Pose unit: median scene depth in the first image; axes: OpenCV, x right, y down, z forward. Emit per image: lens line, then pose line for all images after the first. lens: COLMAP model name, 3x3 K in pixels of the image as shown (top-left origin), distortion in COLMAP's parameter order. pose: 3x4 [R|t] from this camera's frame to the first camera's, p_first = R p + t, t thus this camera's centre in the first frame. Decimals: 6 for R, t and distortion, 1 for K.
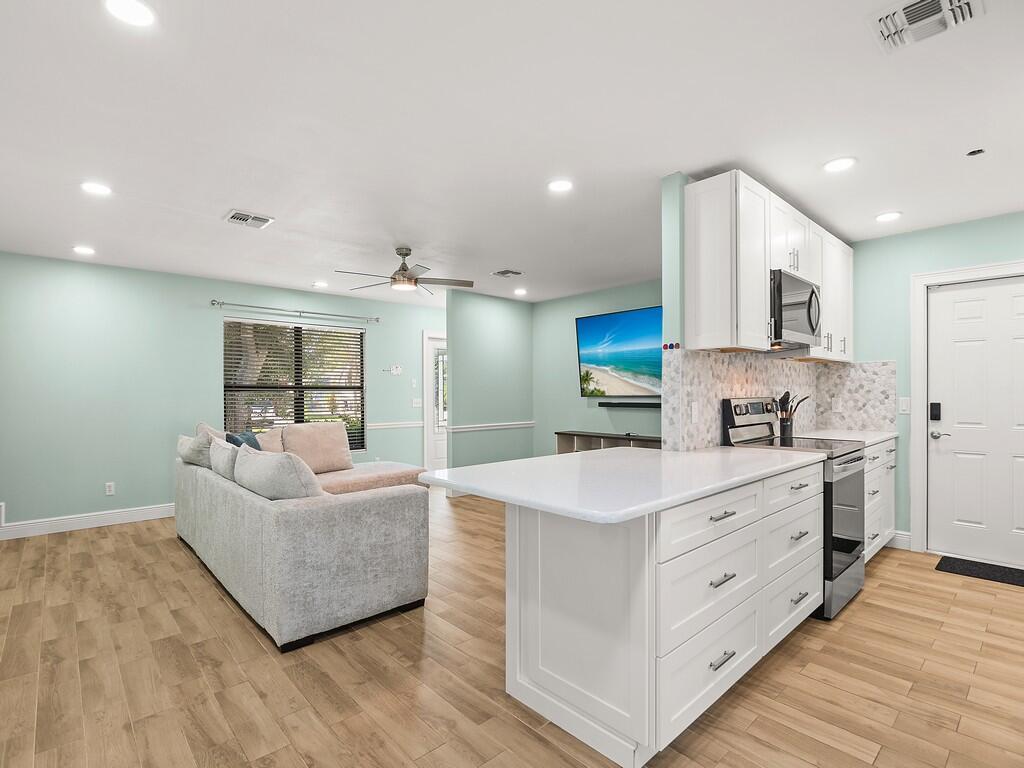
lens RADIAL K [[500.8, 0, 506.1], [0, 500.8, 394.2], [0, 0, 1]] dist [-0.014143, -0.001195]
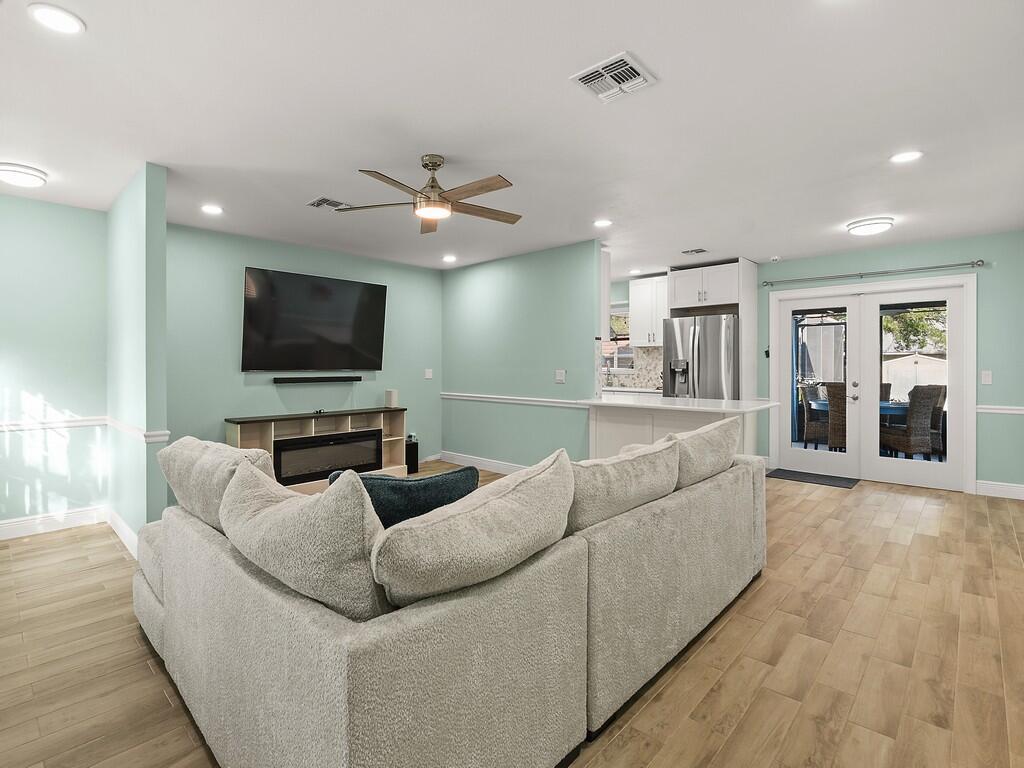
lens RADIAL K [[497.8, 0, 504.7], [0, 497.8, 377.9], [0, 0, 1]] dist [-0.013442, -0.001026]
pose [[-0.074898, -0.019697, 0.996997, -1.038408], [0.006361, 0.999775, 0.020230, 0.003554], [-0.997171, 0.007857, -0.074756, 1.106397]]
